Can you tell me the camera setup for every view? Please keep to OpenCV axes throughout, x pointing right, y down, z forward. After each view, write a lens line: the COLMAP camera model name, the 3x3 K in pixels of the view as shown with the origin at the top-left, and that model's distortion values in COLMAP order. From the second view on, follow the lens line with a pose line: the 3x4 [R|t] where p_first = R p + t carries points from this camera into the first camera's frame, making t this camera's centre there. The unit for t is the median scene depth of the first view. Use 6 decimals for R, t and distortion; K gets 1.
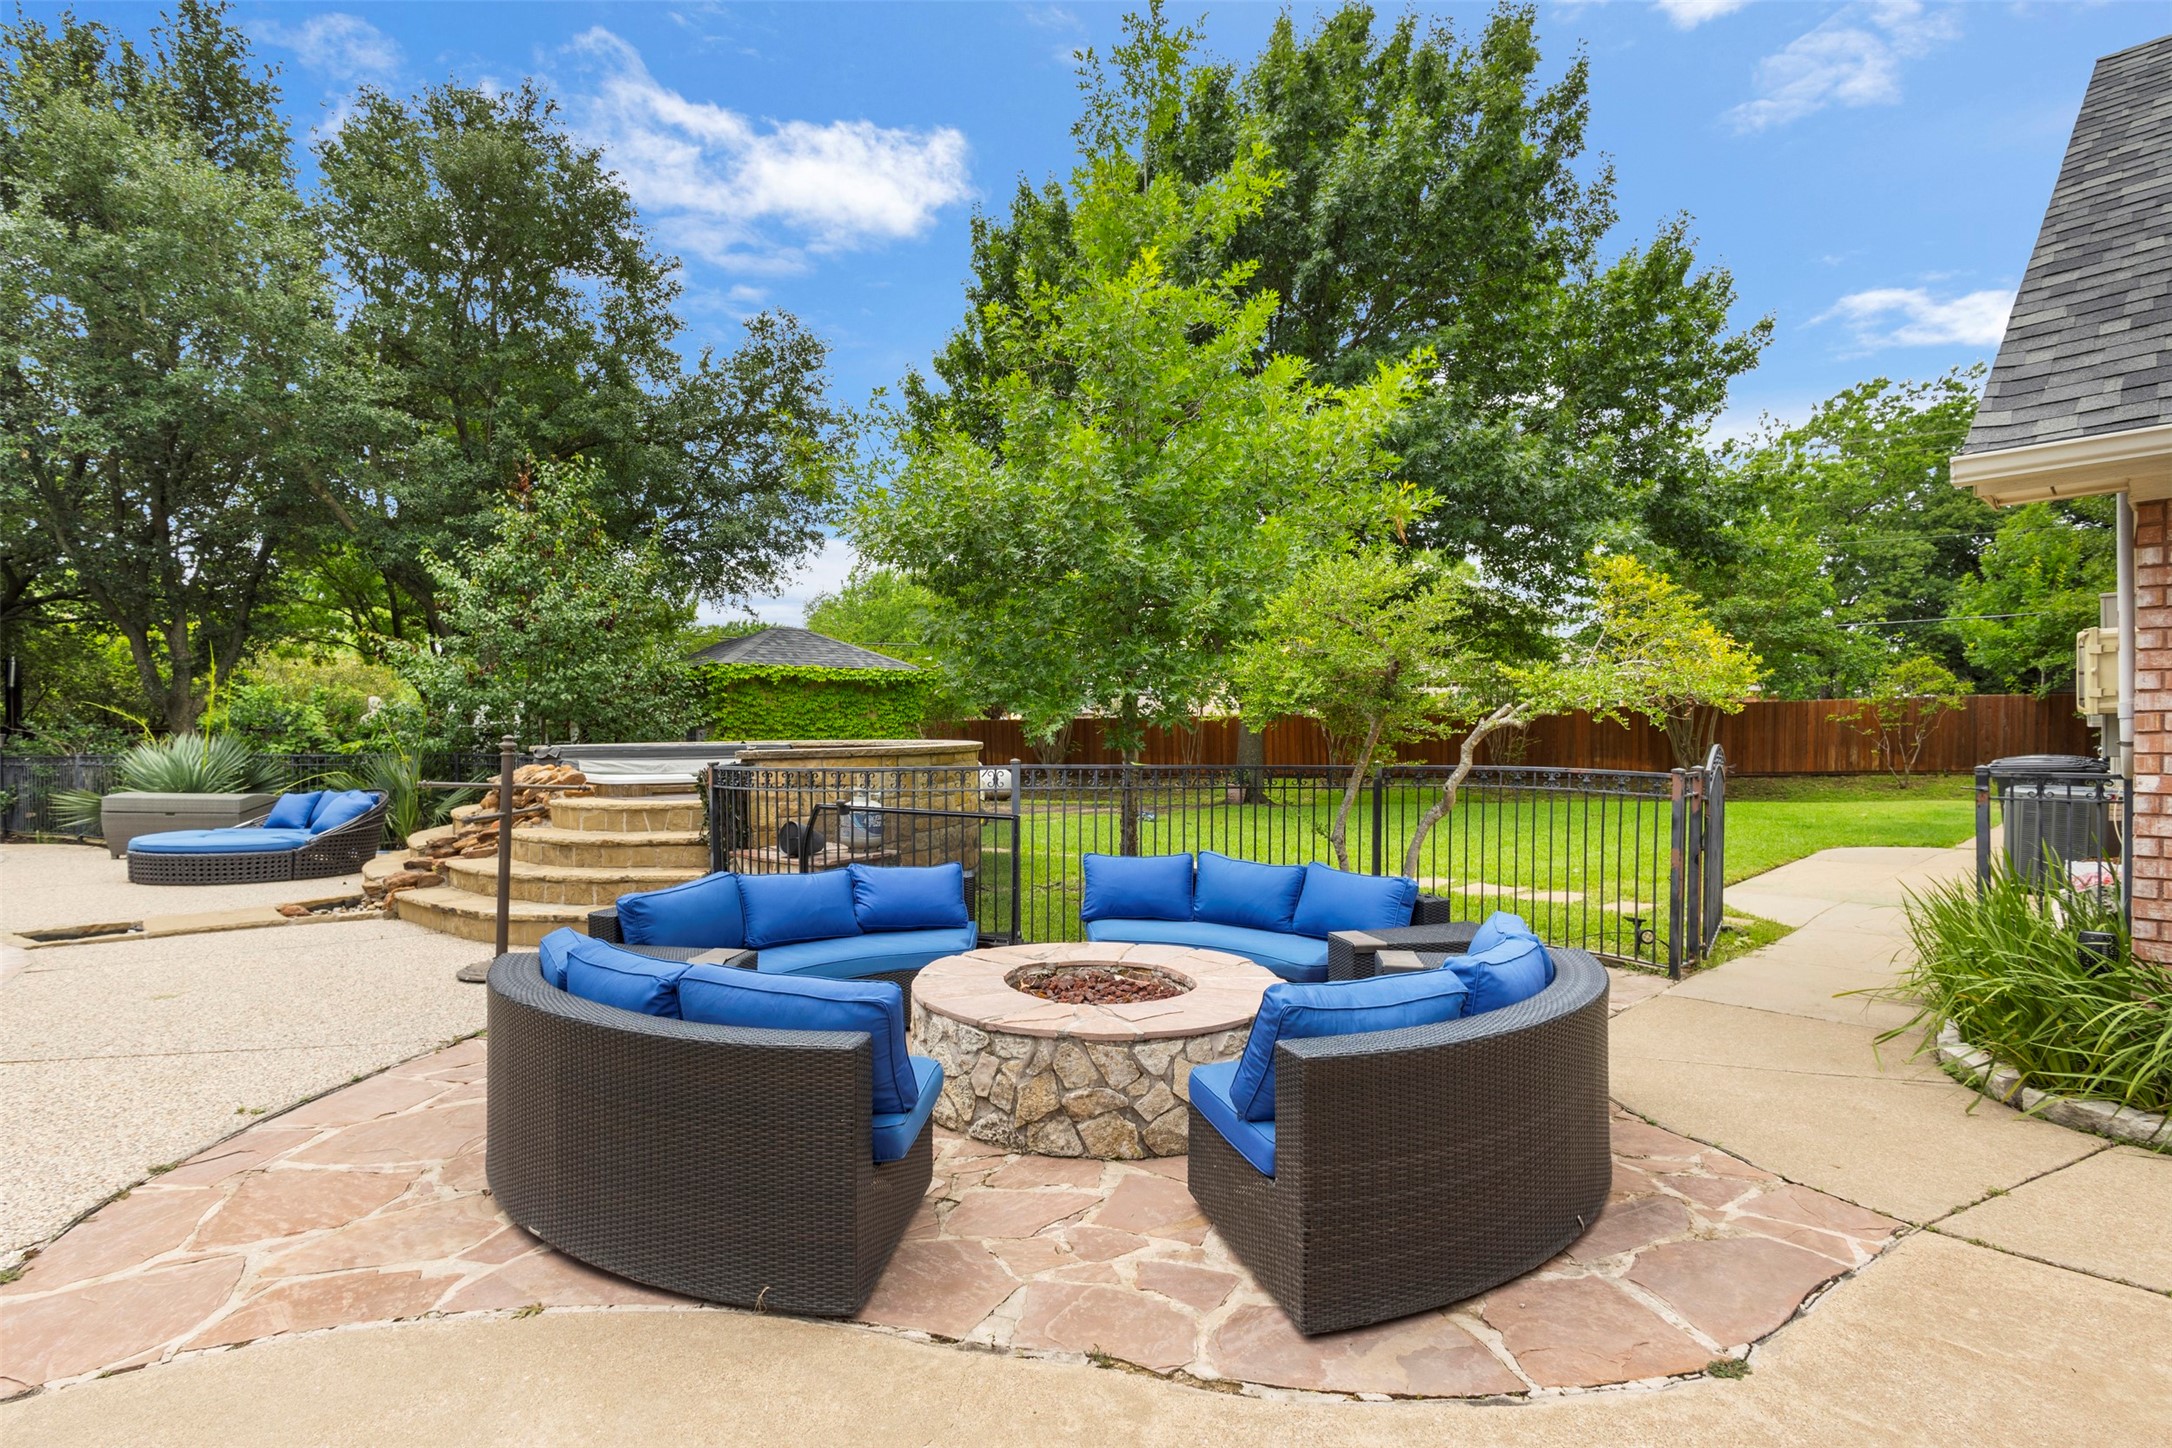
lens RADIAL K [[995.6, 0, 1041.8], [0, 995.6, 762.4], [0, 0, 1]] dist [0.000860, -0.001865]
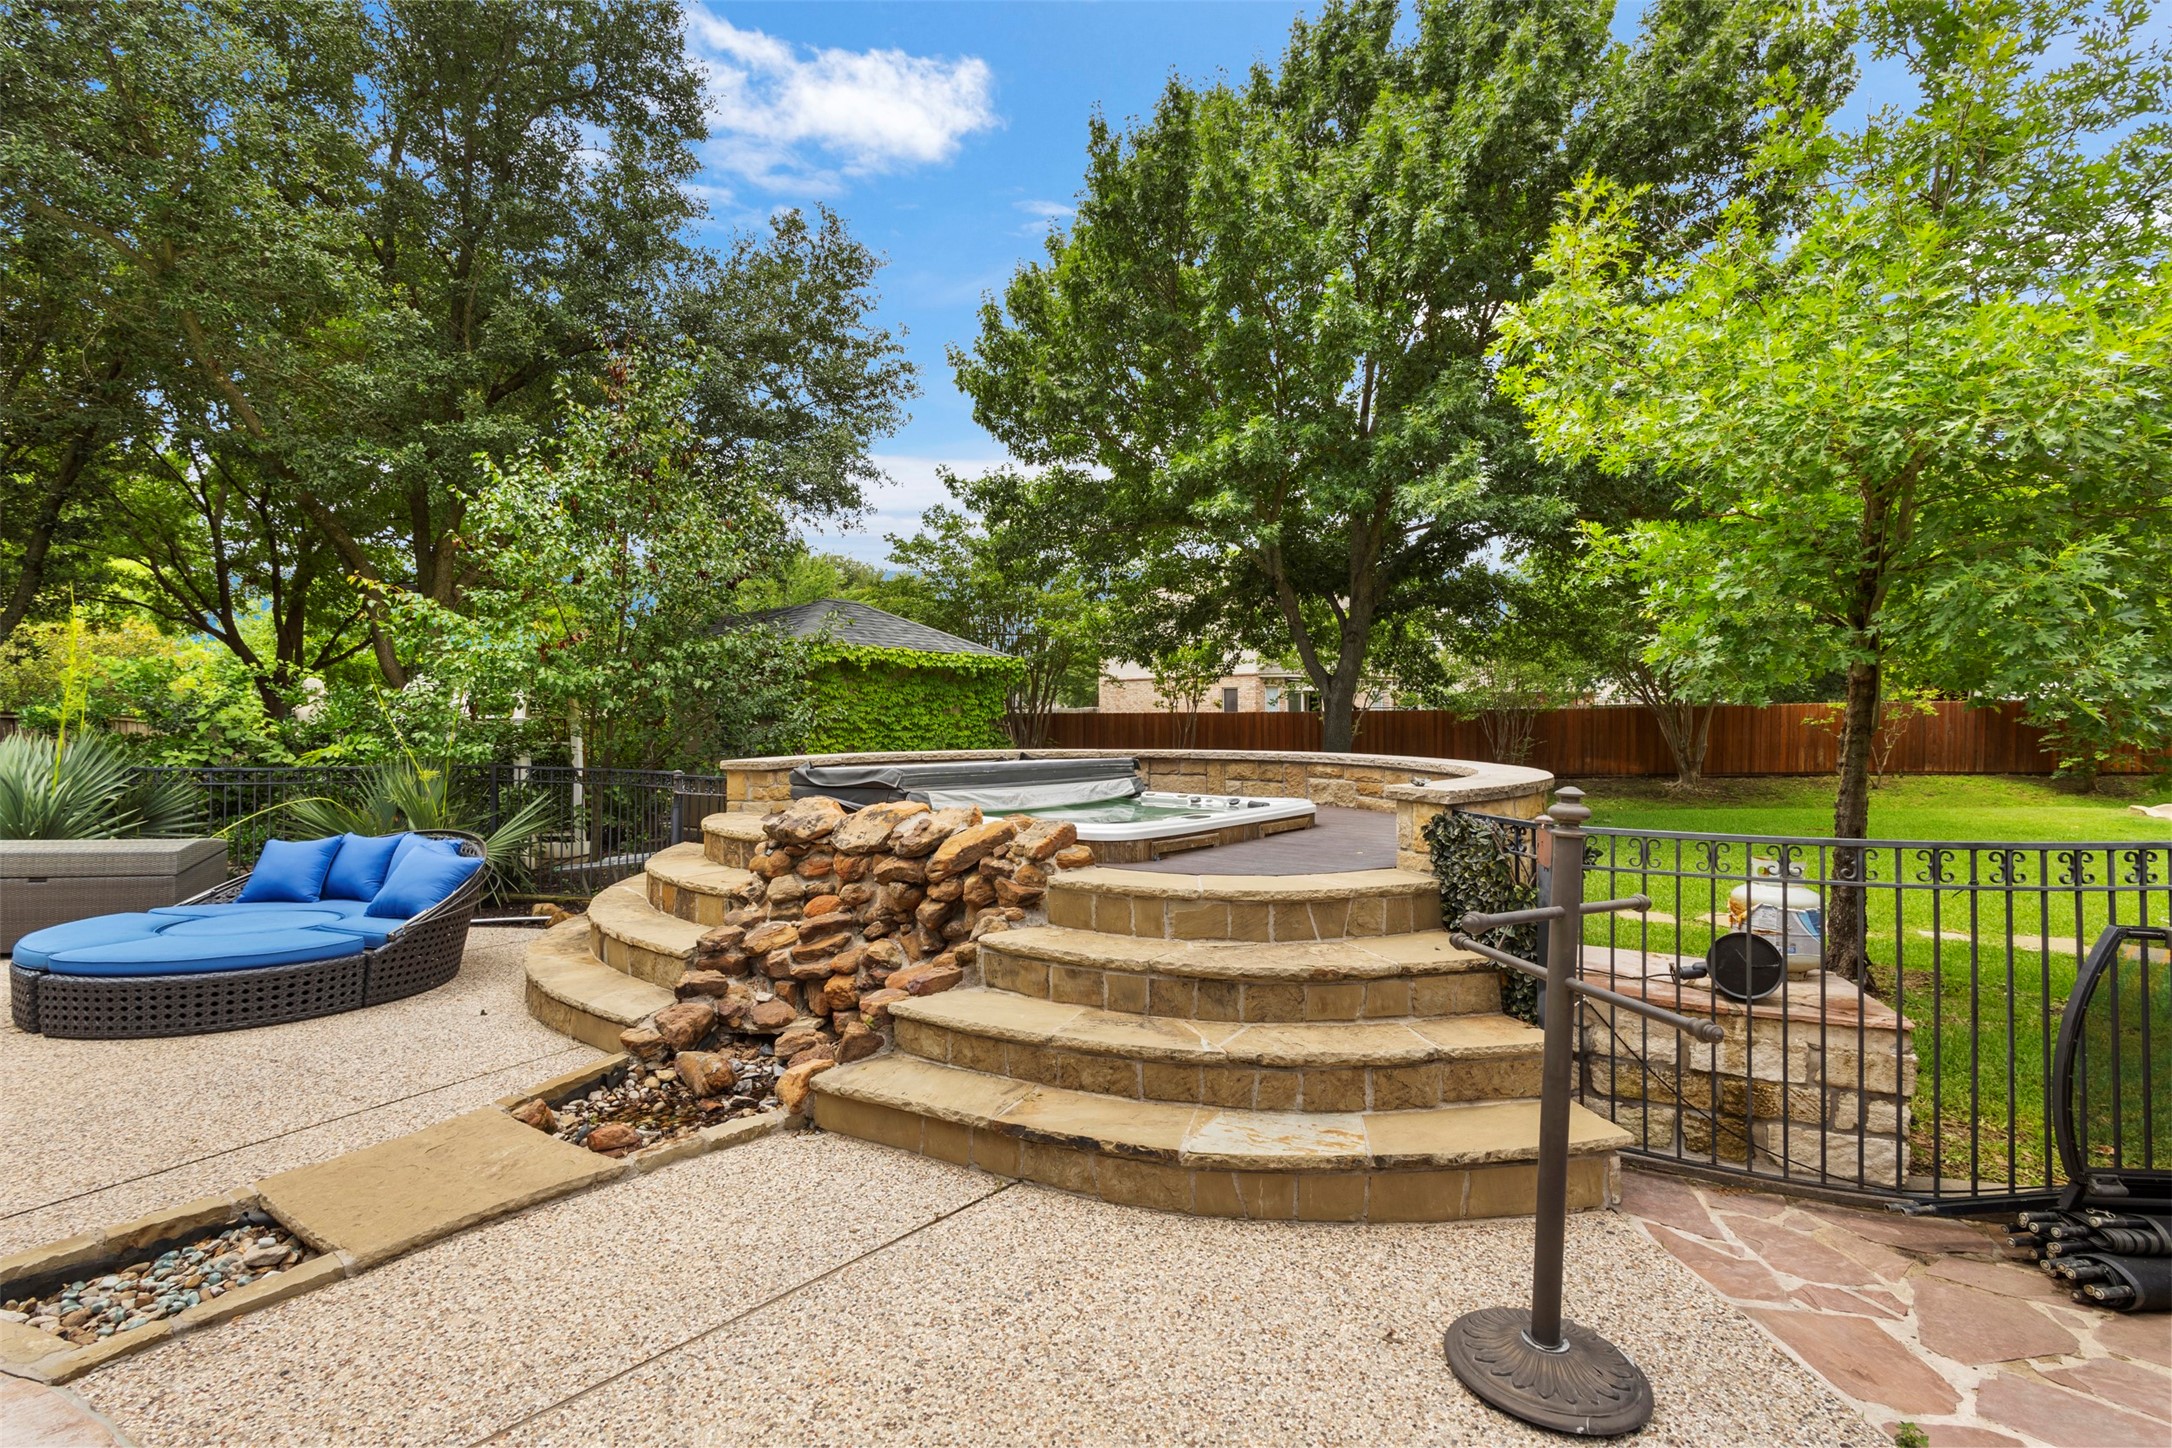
lens RADIAL K [[995.6, 0, 1095.5], [0, 995.6, 741.7], [0, 0, 1]] dist [0.000860, -0.001865]
pose [[0.977450, 0.003541, 0.211136, -0.329799], [-0.000996, 0.999926, -0.012158, -0.017246], [-0.211163, 0.011674, 0.977381, 0.256490]]
